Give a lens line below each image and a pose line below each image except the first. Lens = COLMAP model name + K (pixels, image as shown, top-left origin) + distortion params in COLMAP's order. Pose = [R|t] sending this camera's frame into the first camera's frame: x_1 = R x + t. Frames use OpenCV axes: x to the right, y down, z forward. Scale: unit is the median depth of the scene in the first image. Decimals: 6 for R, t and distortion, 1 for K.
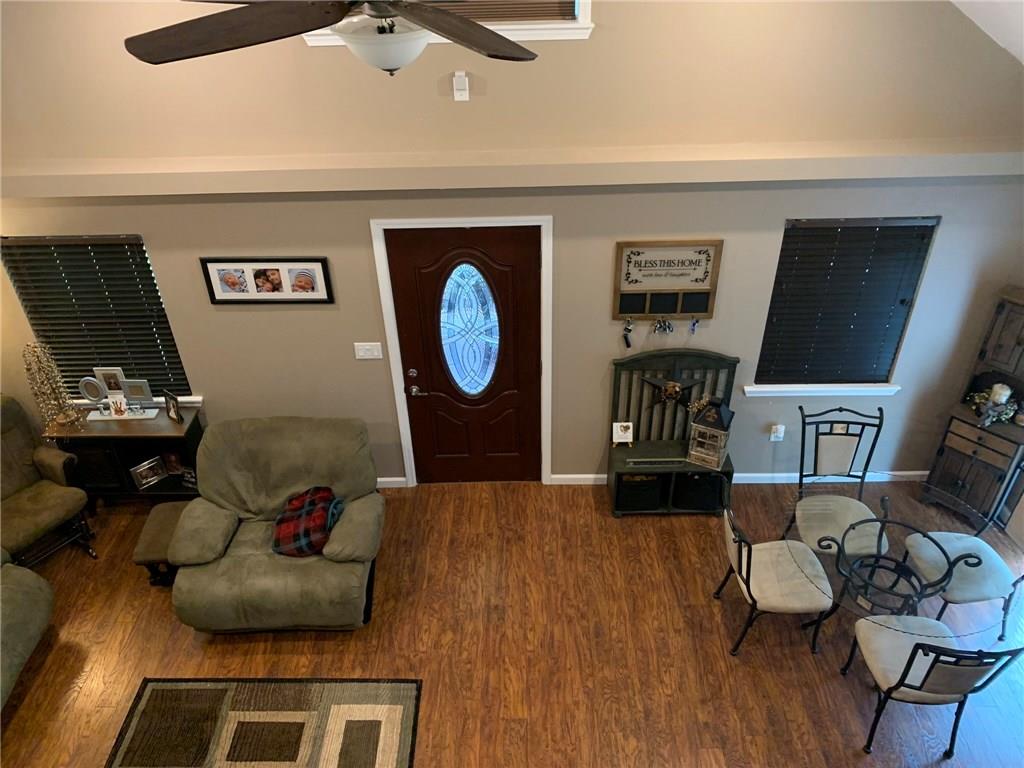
lens RADIAL K [[765.0, 0, 515.2], [0, 765.0, 377.9], [0, 0, 1]] dist [0.037214, -0.063302]
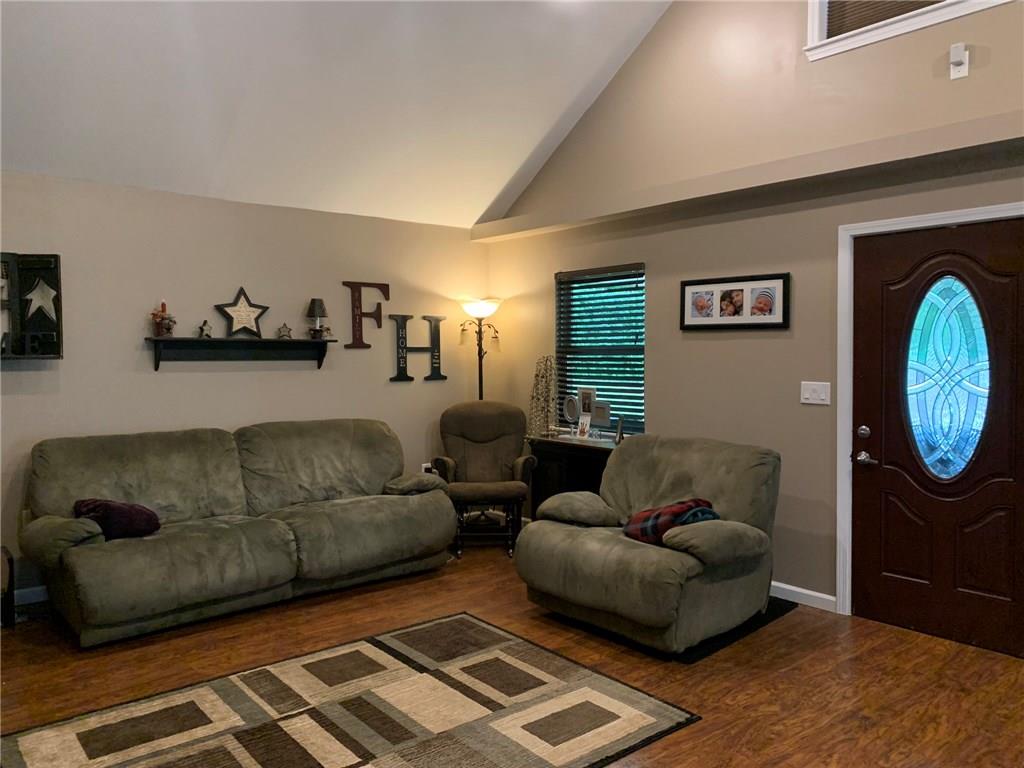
lens RADIAL K [[765.0, 0, 515.2], [0, 765.0, 377.9], [0, 0, 1]] dist [0.037214, -0.063302]
pose [[0.651247, 0.050490, -0.757185, 0.256933], [-0.444785, 0.833827, -0.326955, 0.408261], [0.614853, 0.549713, 0.565484, 0.316914]]
